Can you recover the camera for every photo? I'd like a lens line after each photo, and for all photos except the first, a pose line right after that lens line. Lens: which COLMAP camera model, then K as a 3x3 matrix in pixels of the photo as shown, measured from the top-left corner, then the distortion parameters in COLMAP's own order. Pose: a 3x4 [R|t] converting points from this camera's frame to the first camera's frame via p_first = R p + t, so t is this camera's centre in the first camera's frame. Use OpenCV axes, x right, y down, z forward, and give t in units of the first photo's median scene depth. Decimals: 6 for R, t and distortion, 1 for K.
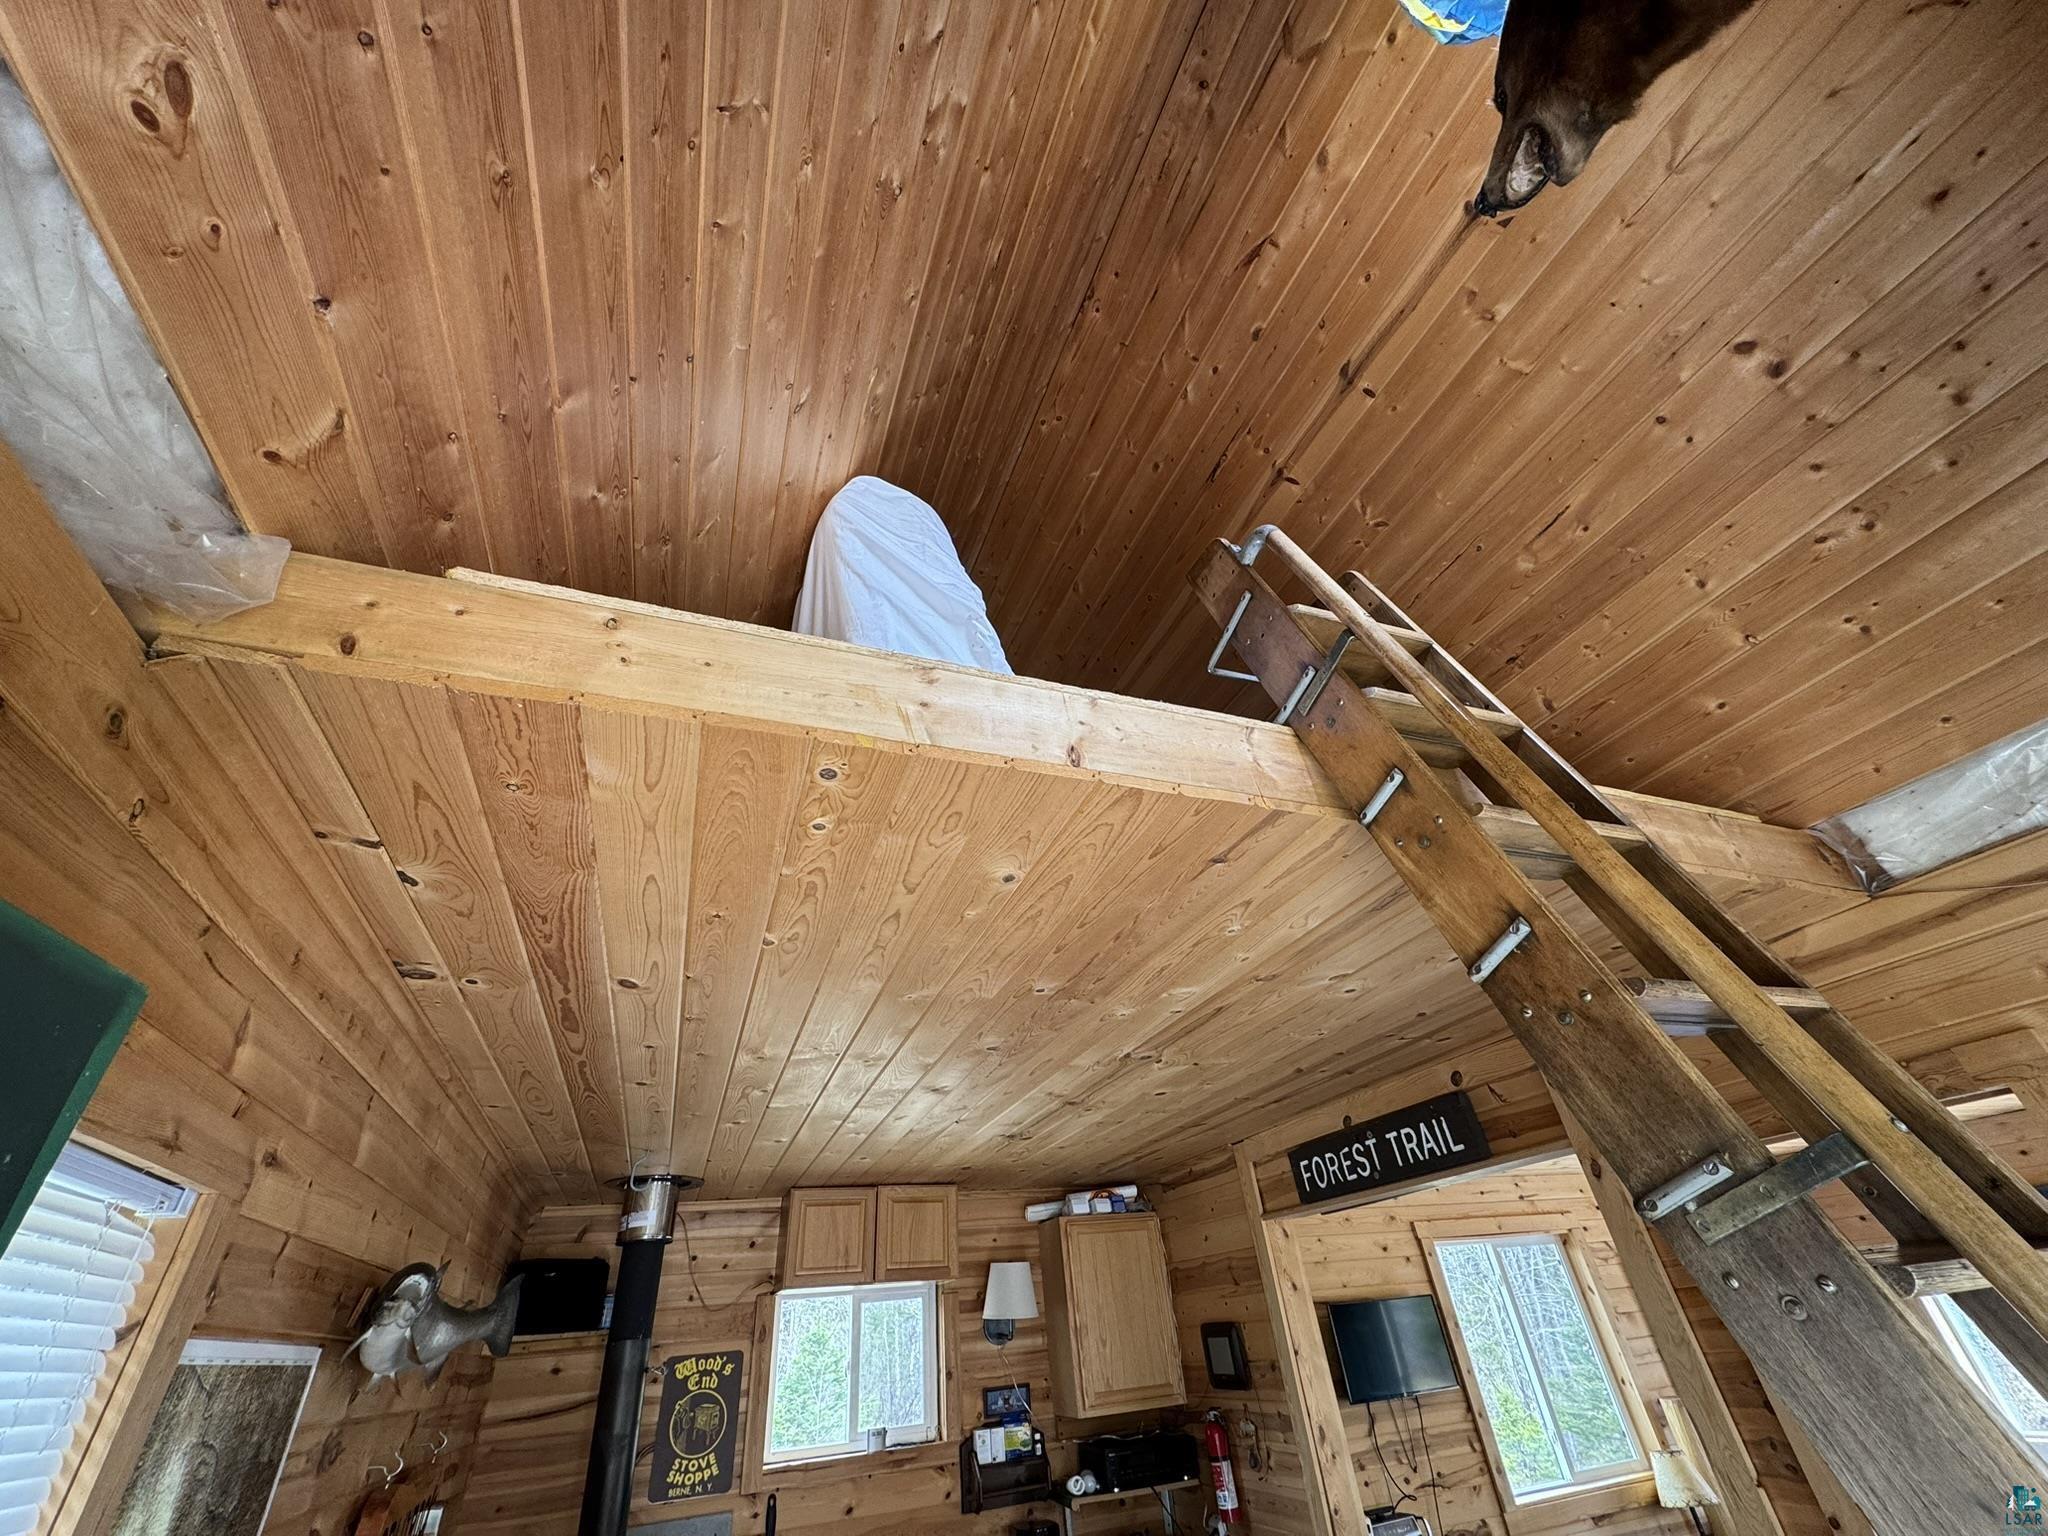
lens RADIAL K [[807.1, 0, 1023.9], [0, 807.1, 778.8], [0, 0, 1]] dist [-0.000511, -0.000402]
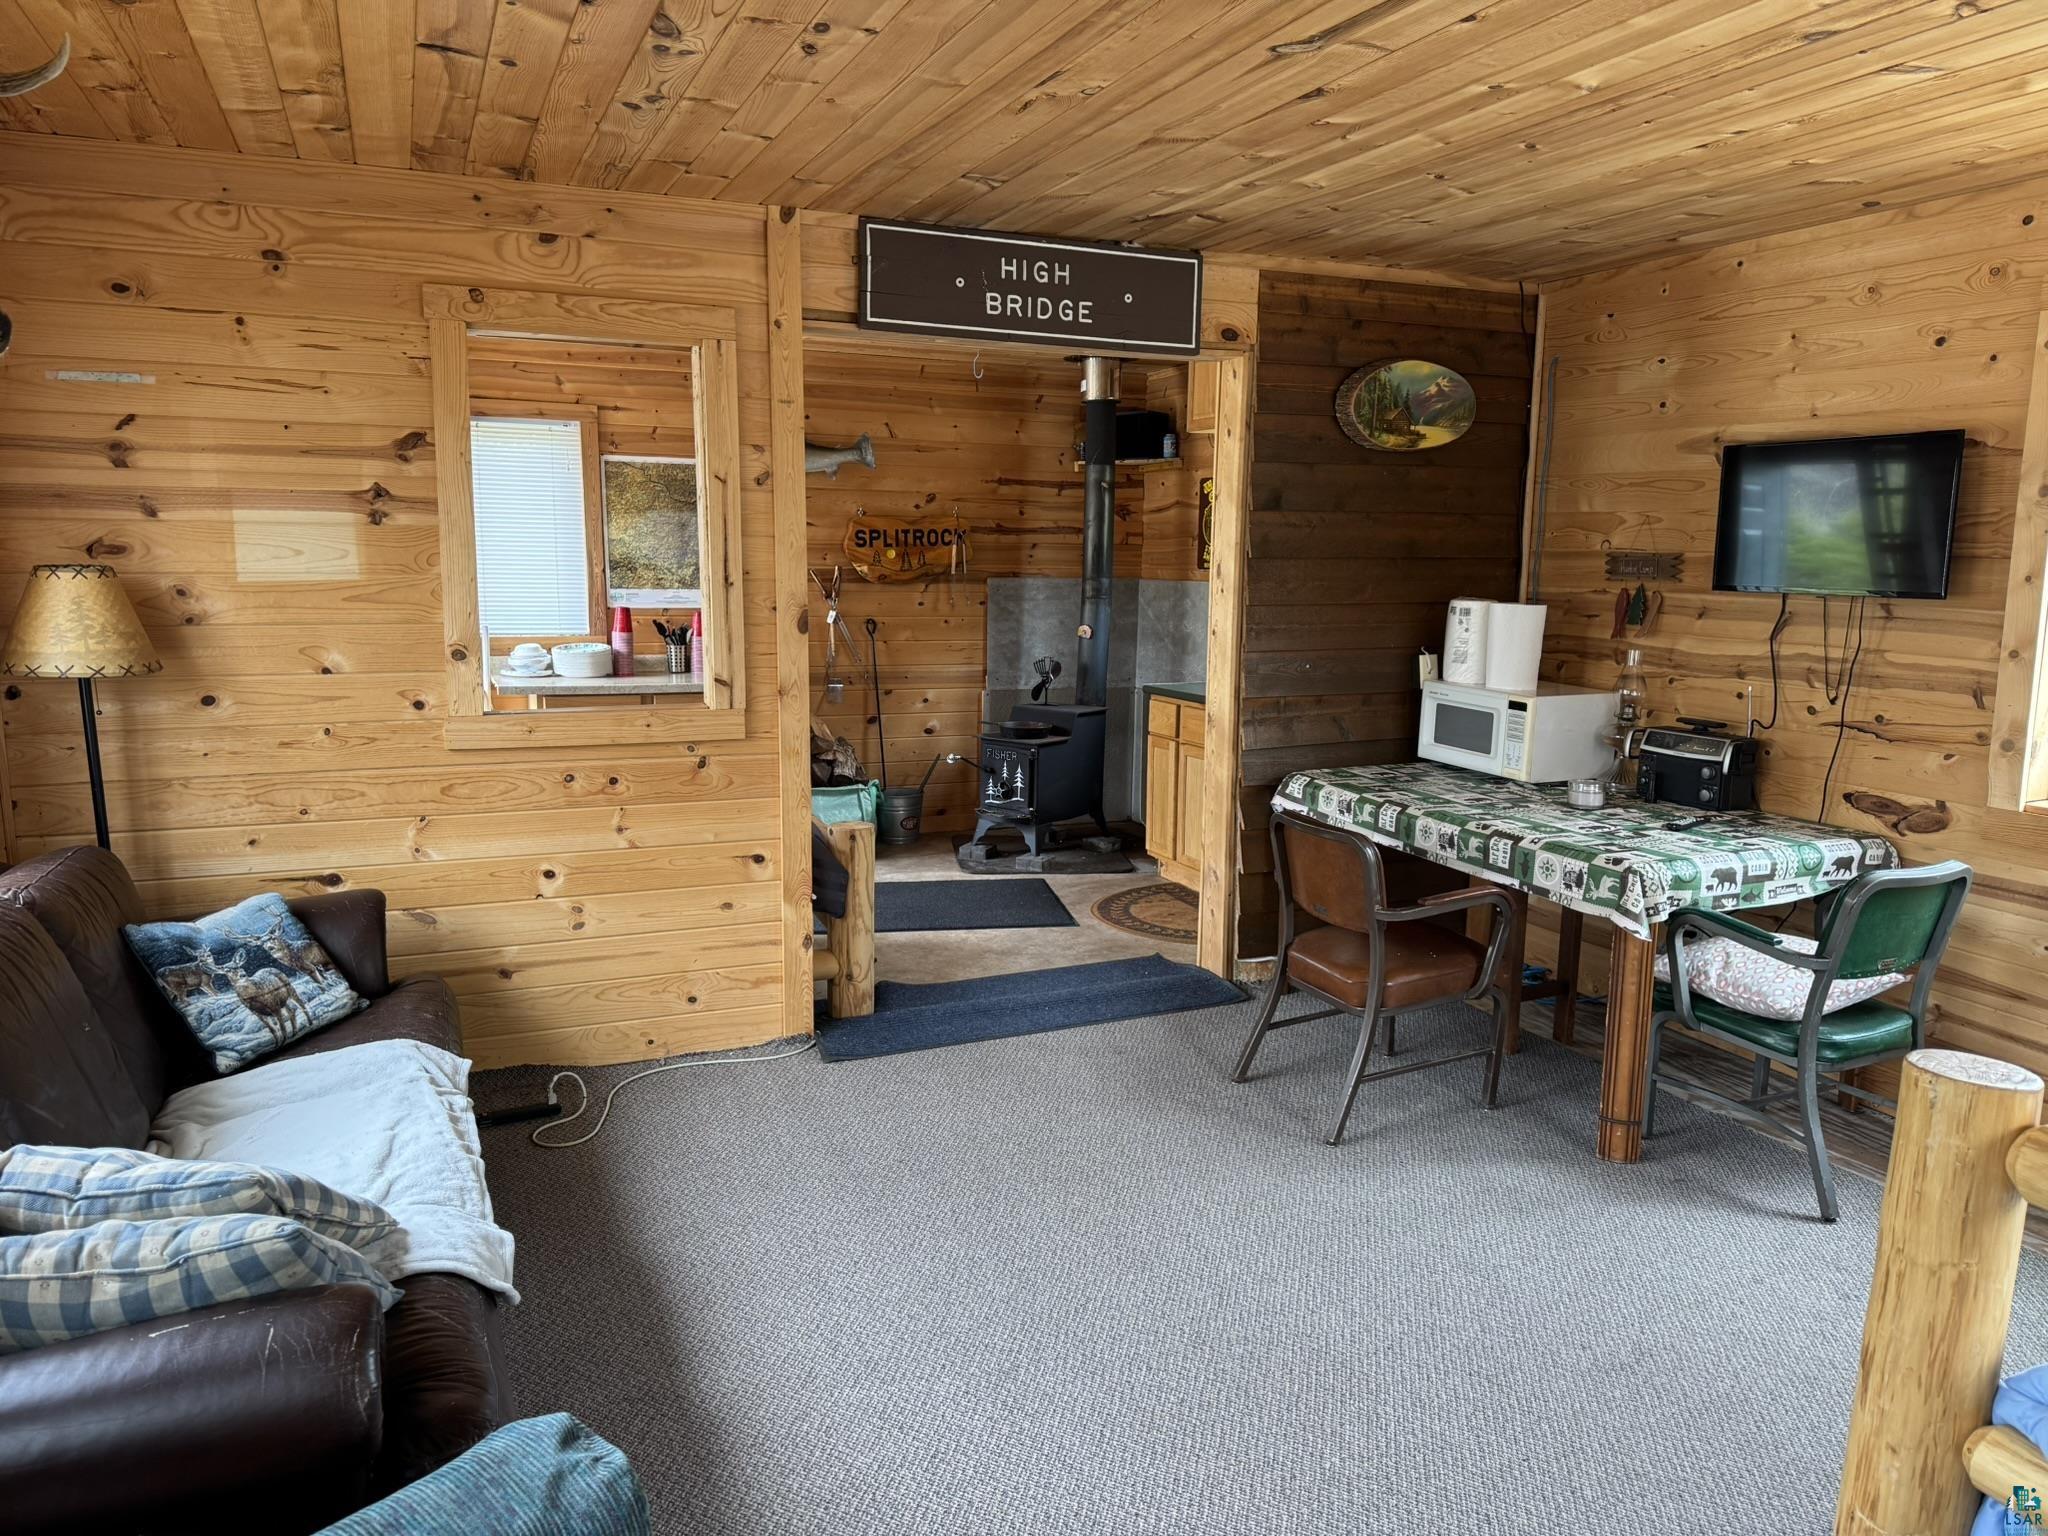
lens RADIAL K [[1429.8, 0, 1023.4], [0, 1429.8, 788.6], [0, 0, 1]] dist [0.071850, -0.089429]
pose [[0.037058, 0.247475, -0.968185, 1.771617], [0.560677, 0.796840, 0.225139, 0.439814], [0.827205, -0.551182, -0.109224, 0.741379]]
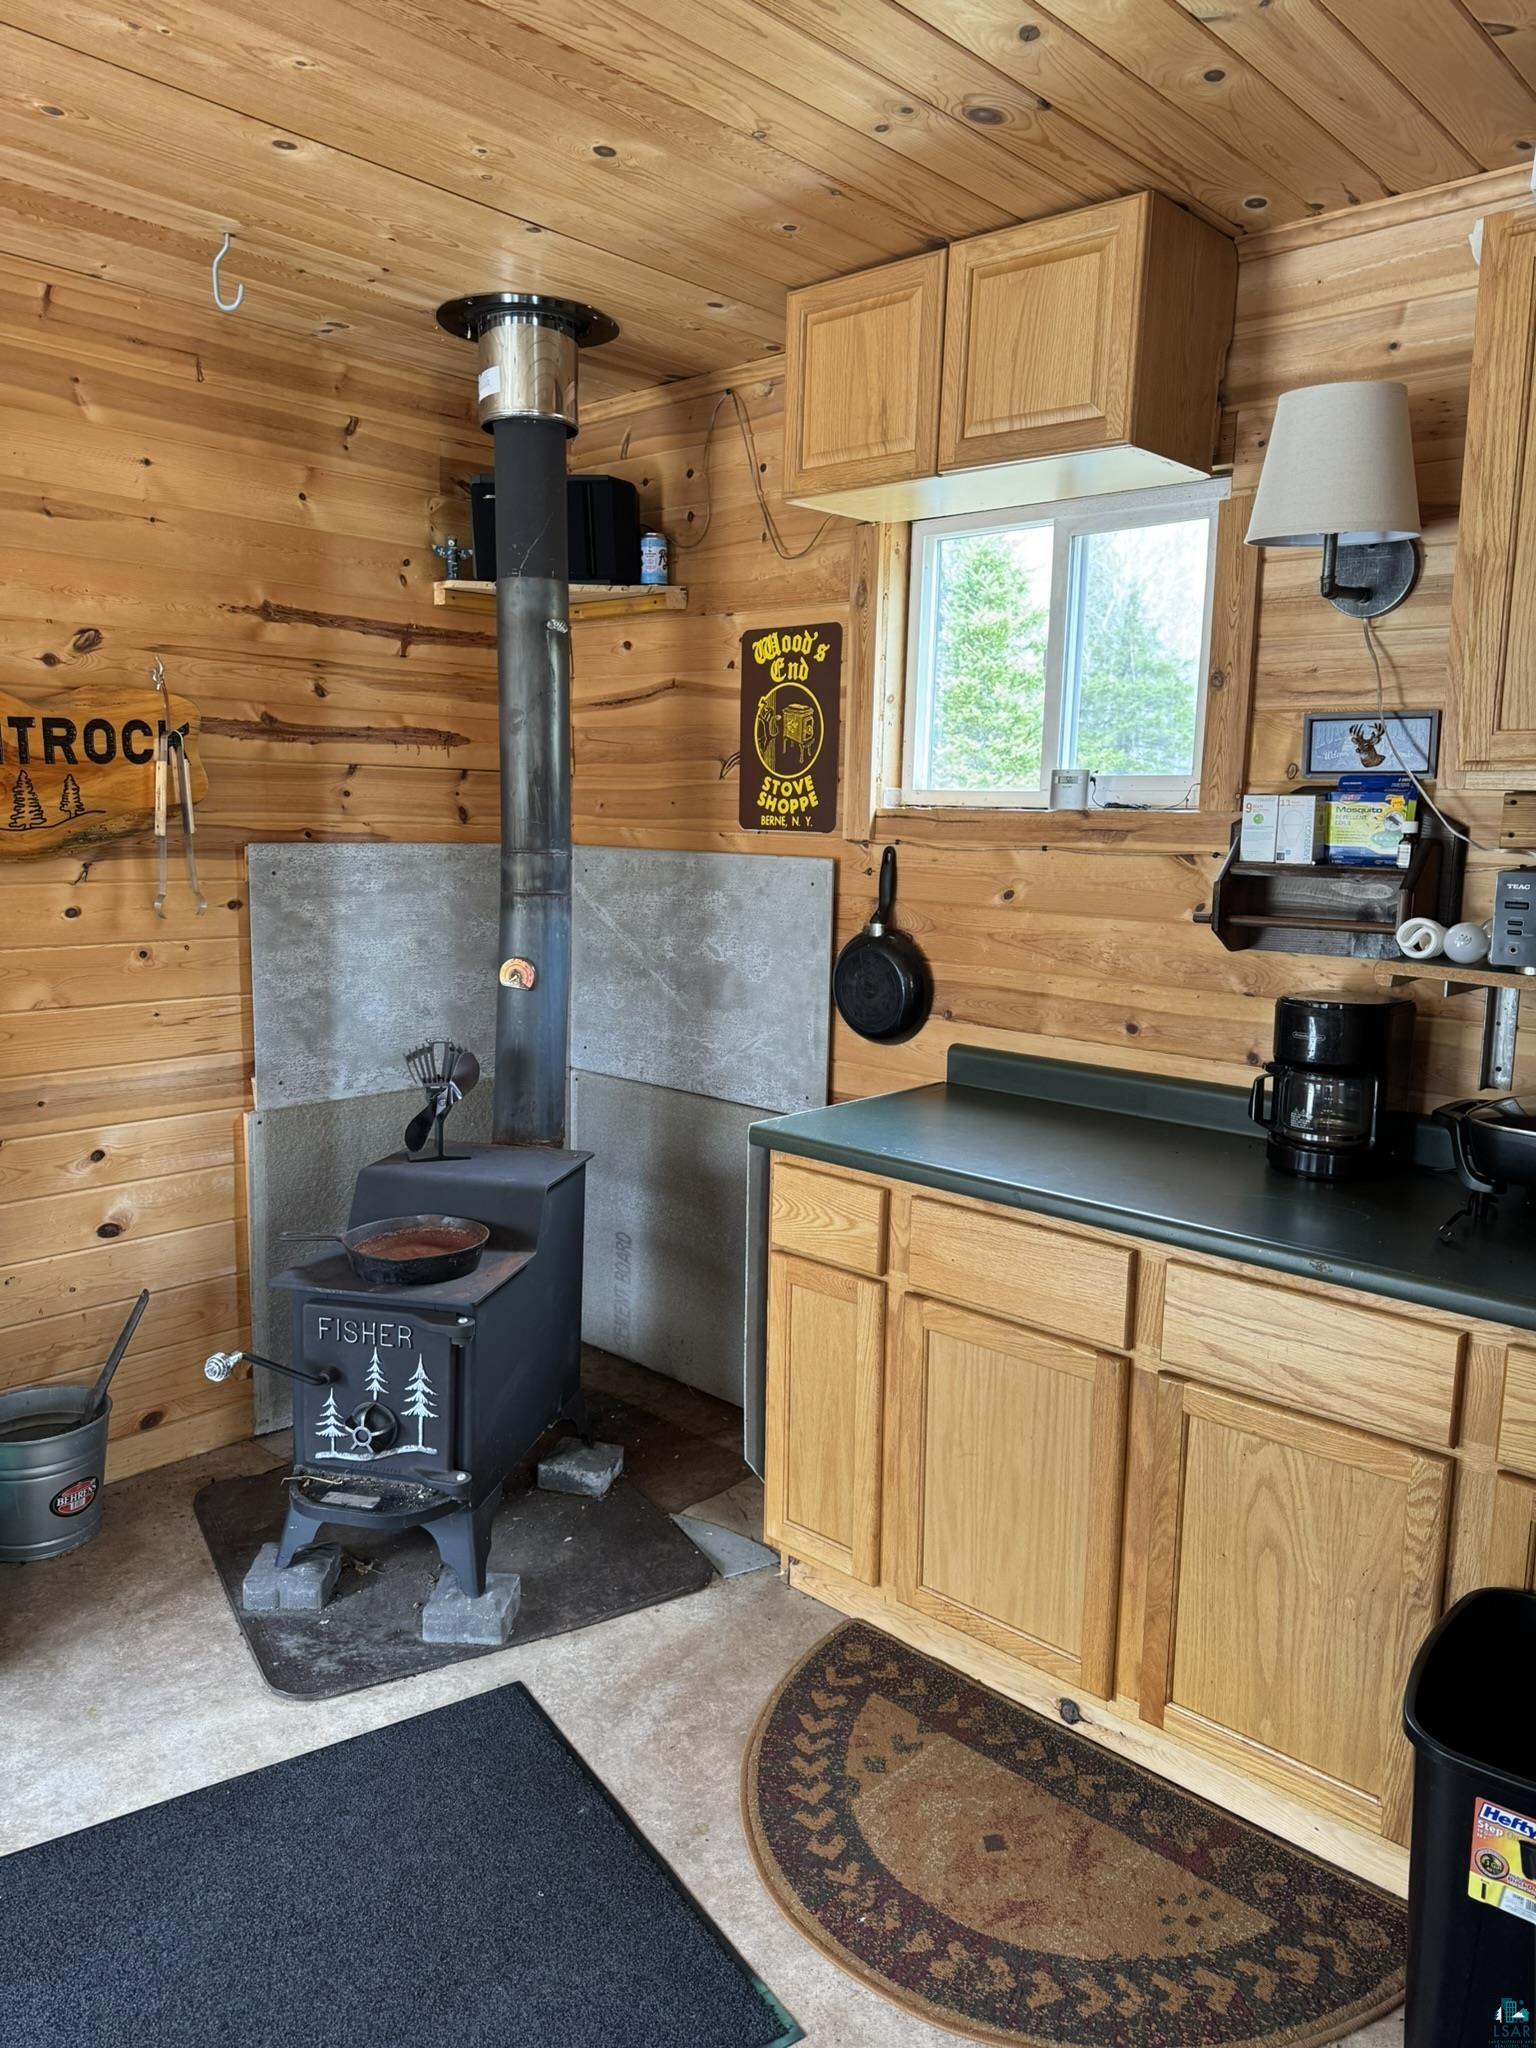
lens RADIAL K [[1429.8, 0, 766.4], [0, 1429.8, 1023.1], [0, 0, 1]] dist [0.071850, -0.089429]
pose [[0.445072, 0.229169, -0.865675, 0.495082], [0.461813, 0.769496, 0.441141, 0.483065], [0.767229, -0.596119, 0.236648, 0.599291]]
